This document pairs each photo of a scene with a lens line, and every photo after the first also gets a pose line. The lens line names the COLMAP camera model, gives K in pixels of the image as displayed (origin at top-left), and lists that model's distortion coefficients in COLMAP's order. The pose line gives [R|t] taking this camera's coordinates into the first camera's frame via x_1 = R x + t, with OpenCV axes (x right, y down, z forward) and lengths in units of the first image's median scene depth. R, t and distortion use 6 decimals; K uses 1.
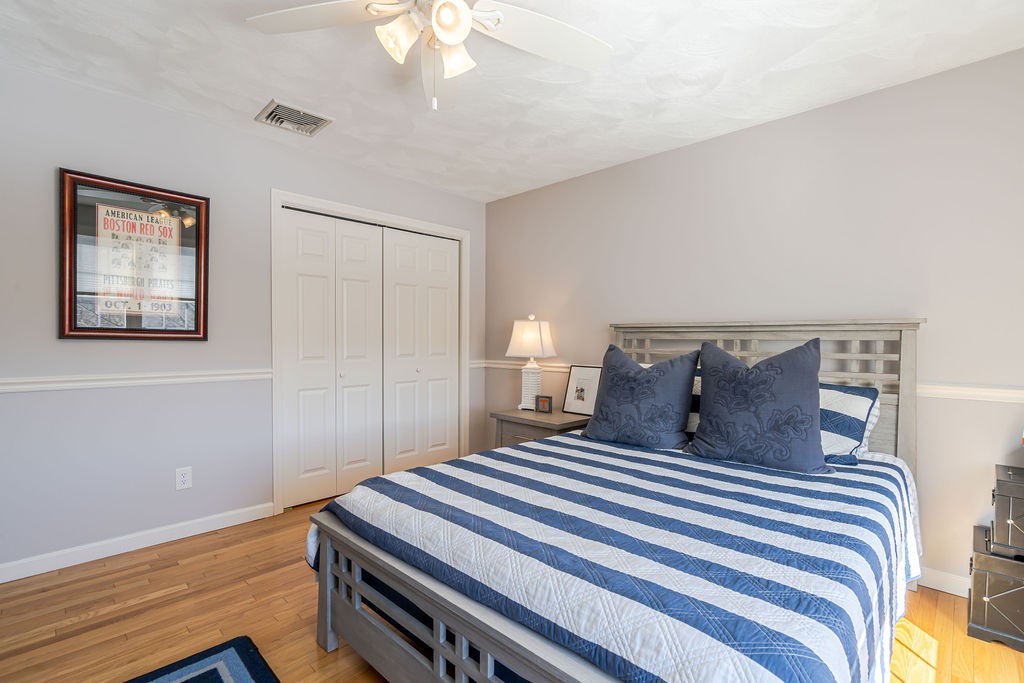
lens RADIAL K [[475.4, 0, 507.2], [0, 475.4, 340.7], [0, 0, 1]] dist [-0.004119, 0.001656]
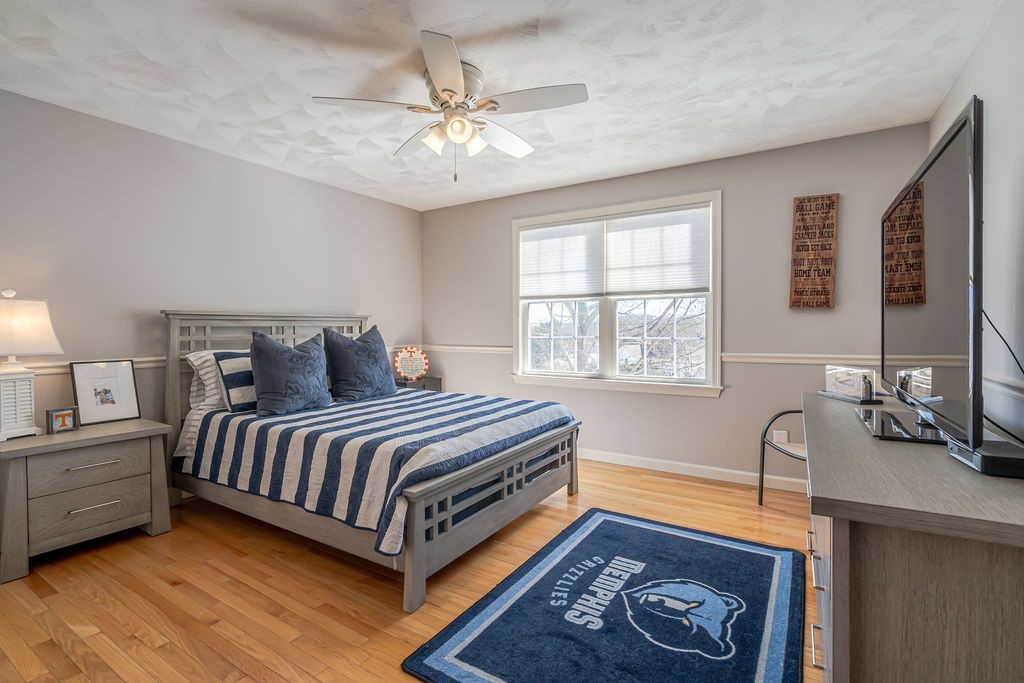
lens RADIAL K [[475.4, 0, 508.2], [0, 475.4, 334.7], [0, 0, 1]] dist [-0.004119, 0.001656]
pose [[-0.201740, -0.020825, 0.979218, -0.753737], [0.007089, 0.999717, 0.022721, -0.003642], [-0.979413, 0.011525, -0.201536, 0.507754]]
